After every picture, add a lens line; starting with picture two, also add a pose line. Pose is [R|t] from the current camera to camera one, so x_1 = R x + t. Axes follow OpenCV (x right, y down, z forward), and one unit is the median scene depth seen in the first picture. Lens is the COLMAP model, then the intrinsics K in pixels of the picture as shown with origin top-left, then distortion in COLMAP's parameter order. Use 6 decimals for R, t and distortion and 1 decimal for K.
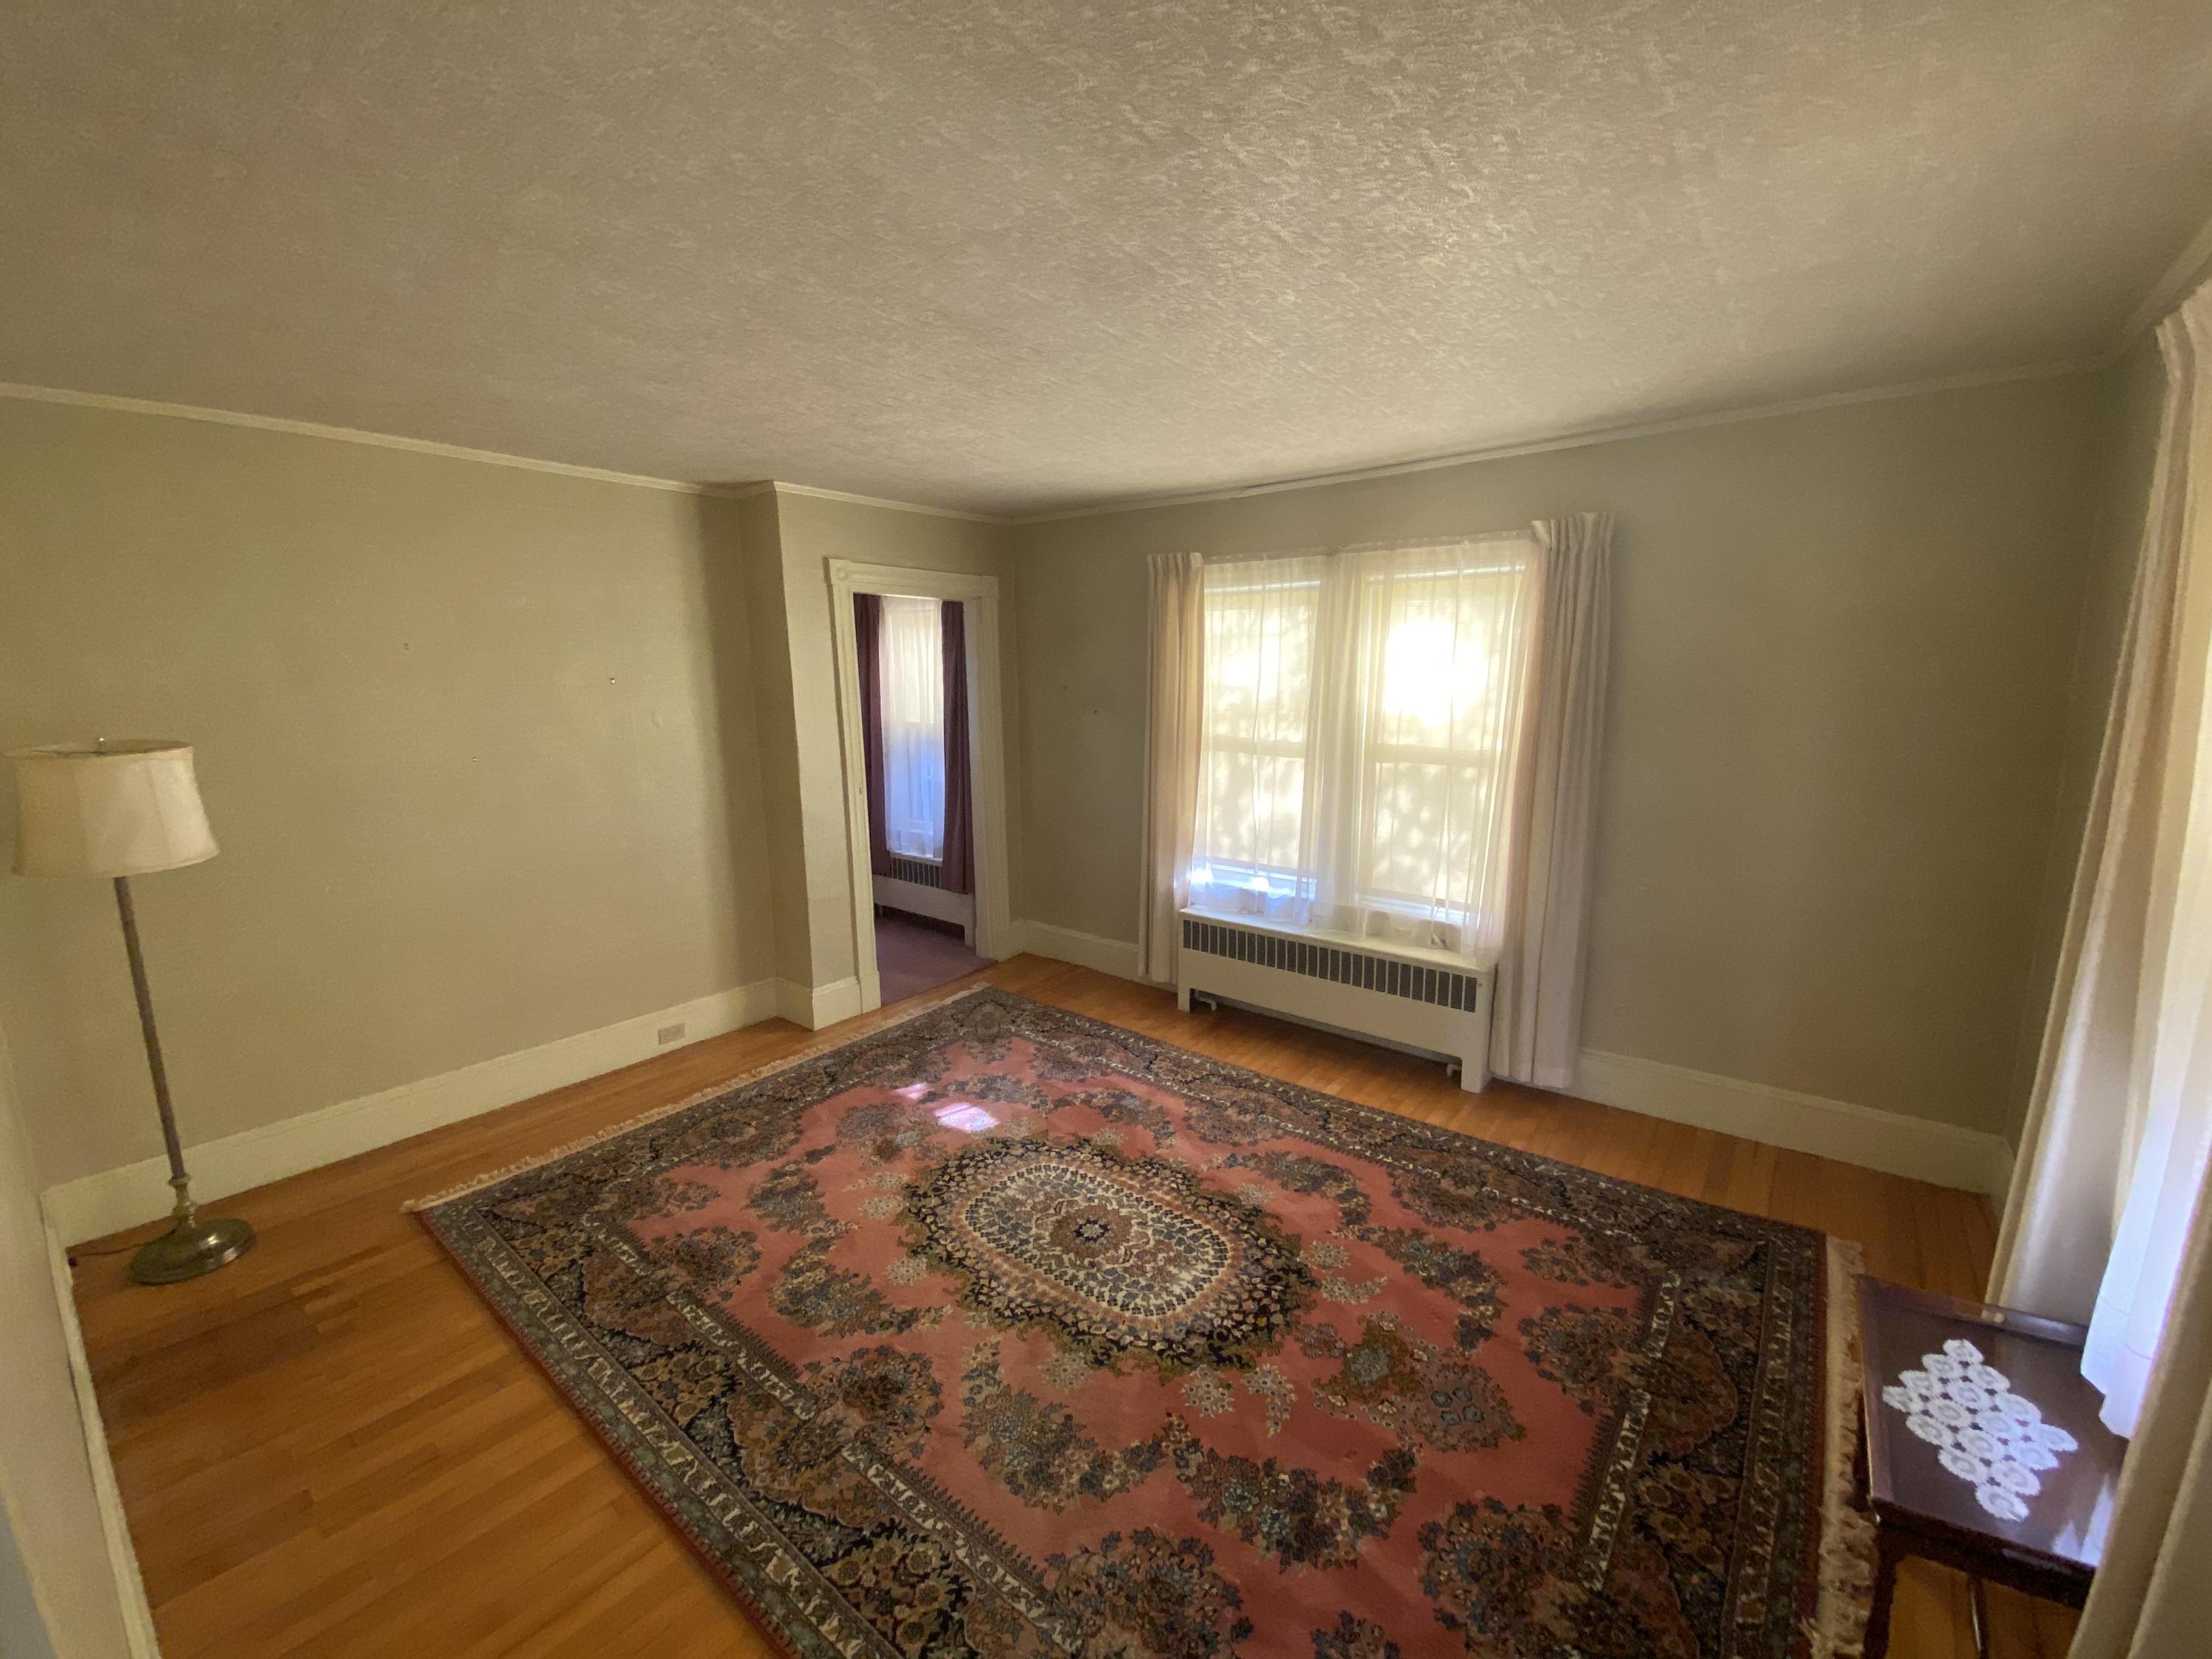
lens RADIAL K [[908.1, 0, 1102.5], [0, 908.1, 832.4], [0, 0, 1]] dist [0.021387, -0.022579]
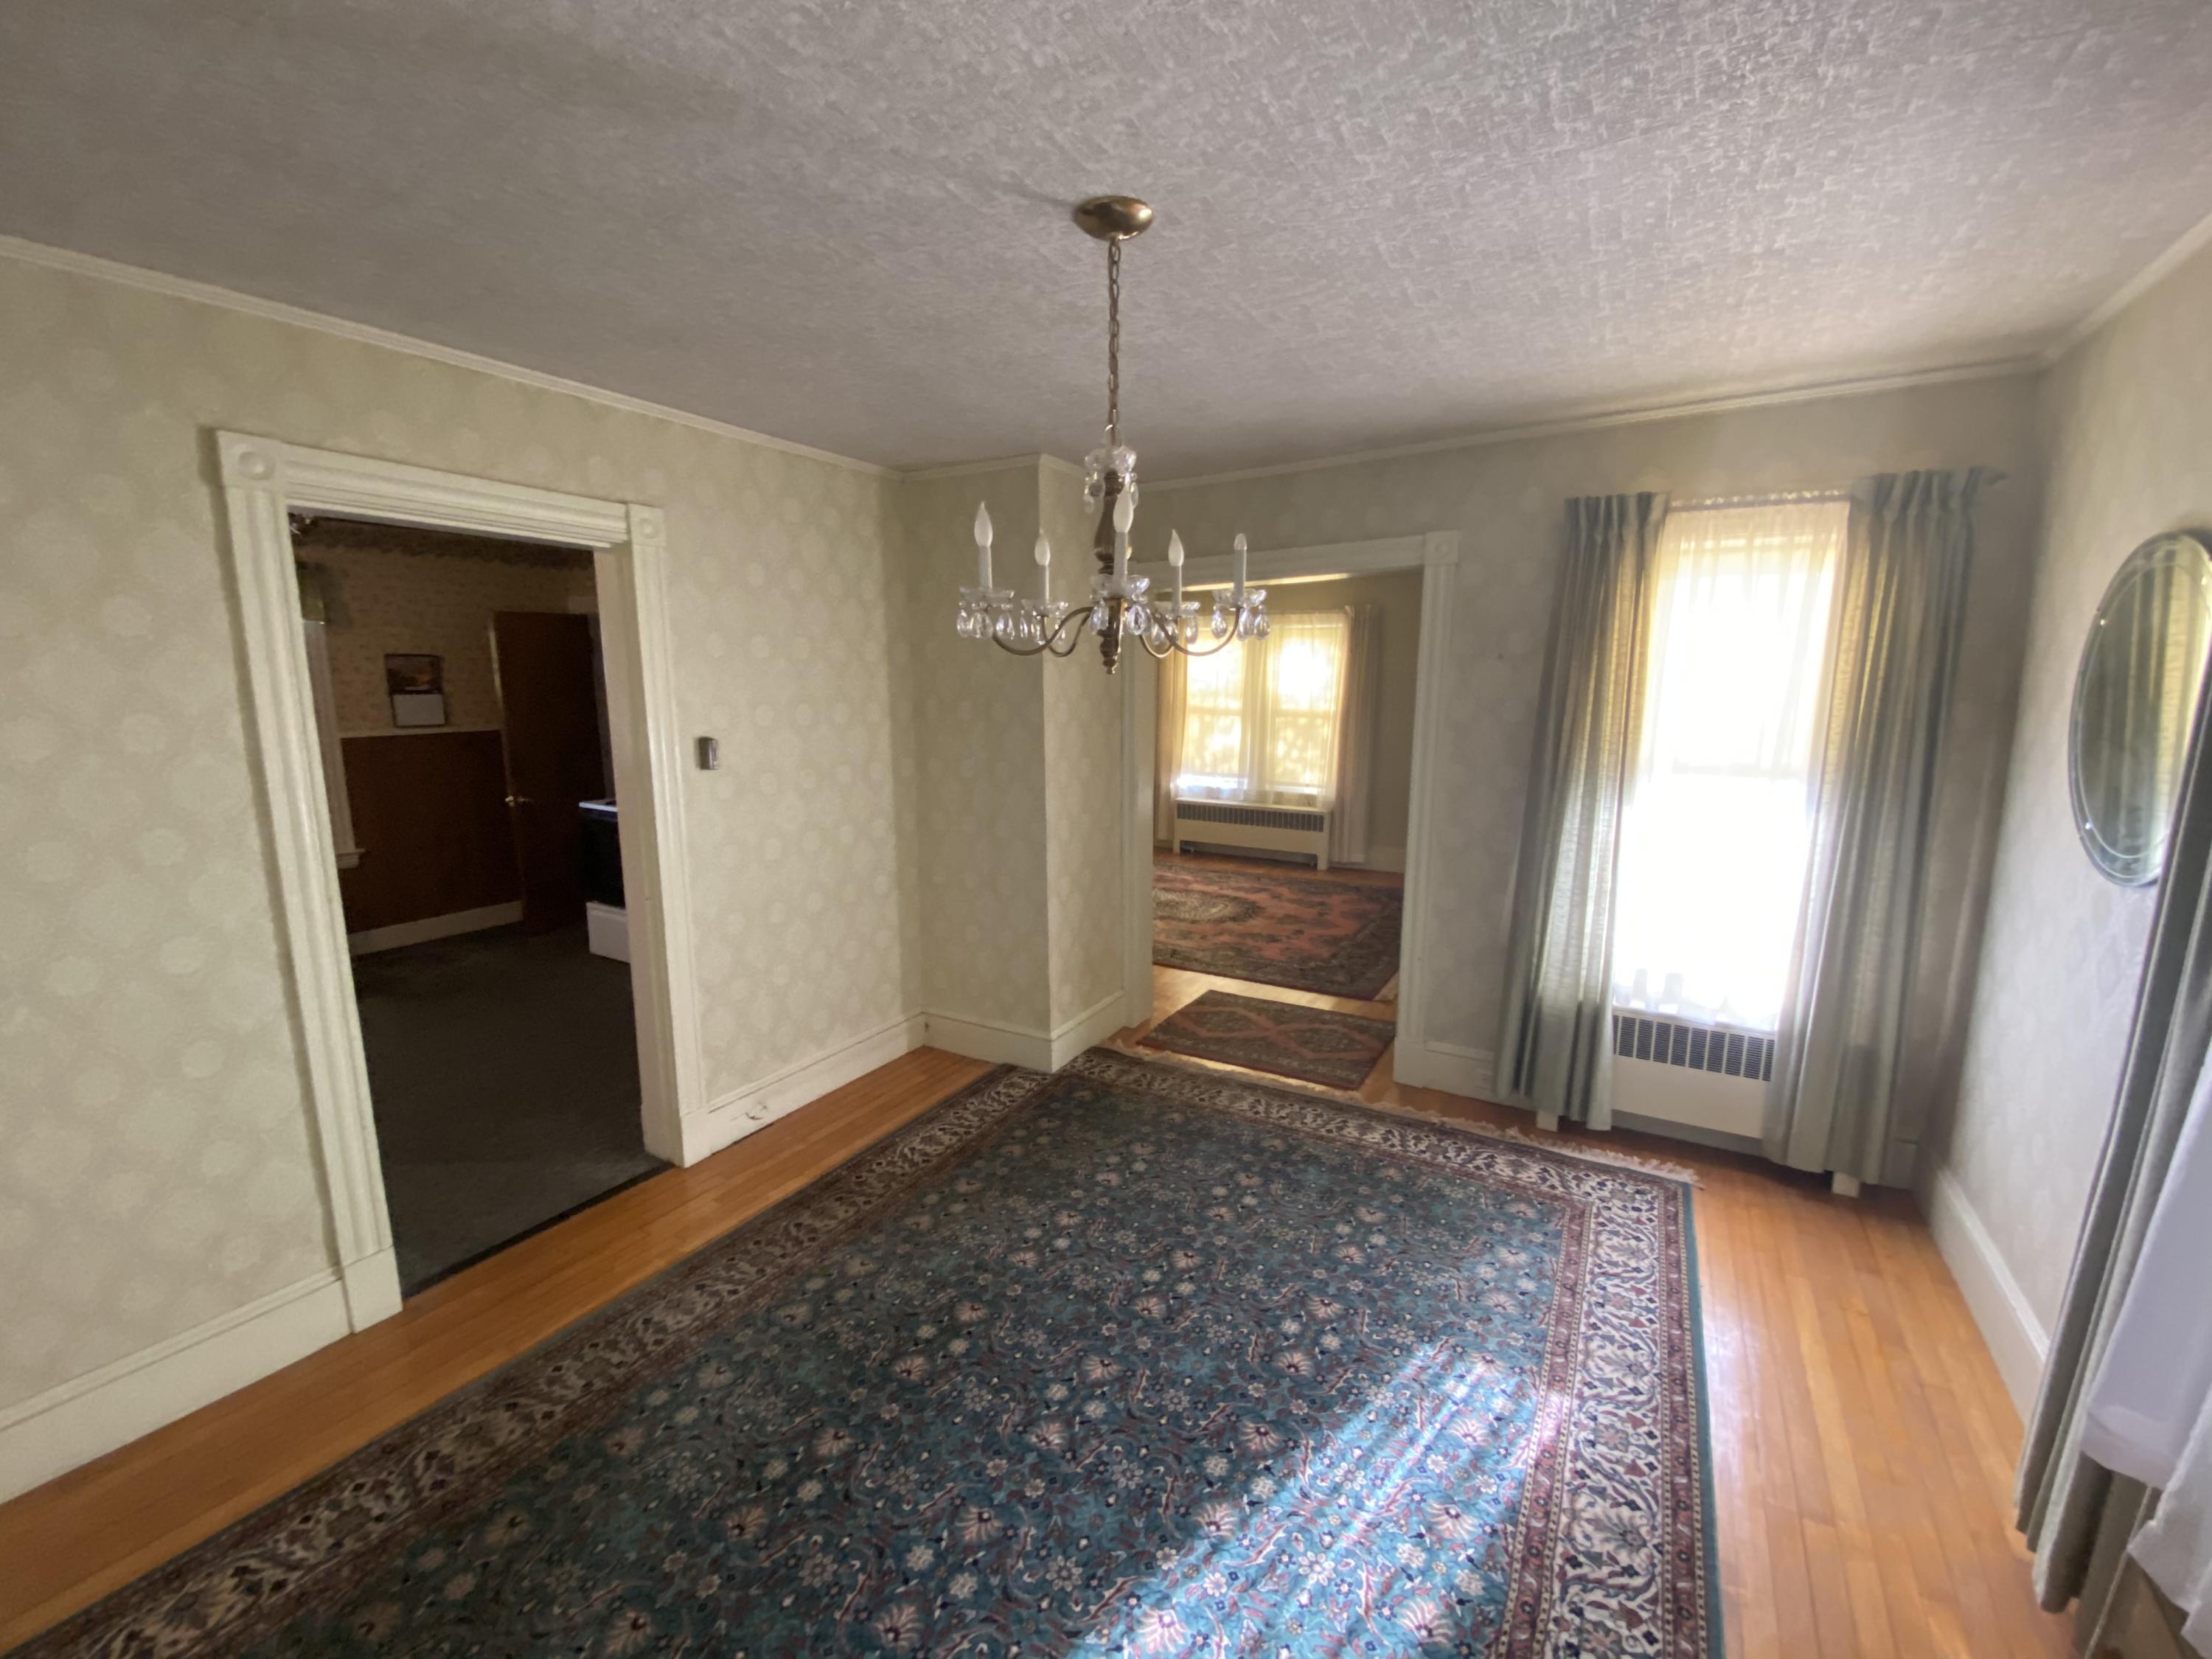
lens RADIAL K [[908.1, 0, 1102.5], [0, 908.1, 832.4], [0, 0, 1]] dist [0.021387, -0.022579]
pose [[0.989646, -0.014605, 0.142784, -0.390414], [0.014799, 0.999890, -0.000300, 0.179927], [-0.142764, 0.002410, 0.989754, -0.990736]]
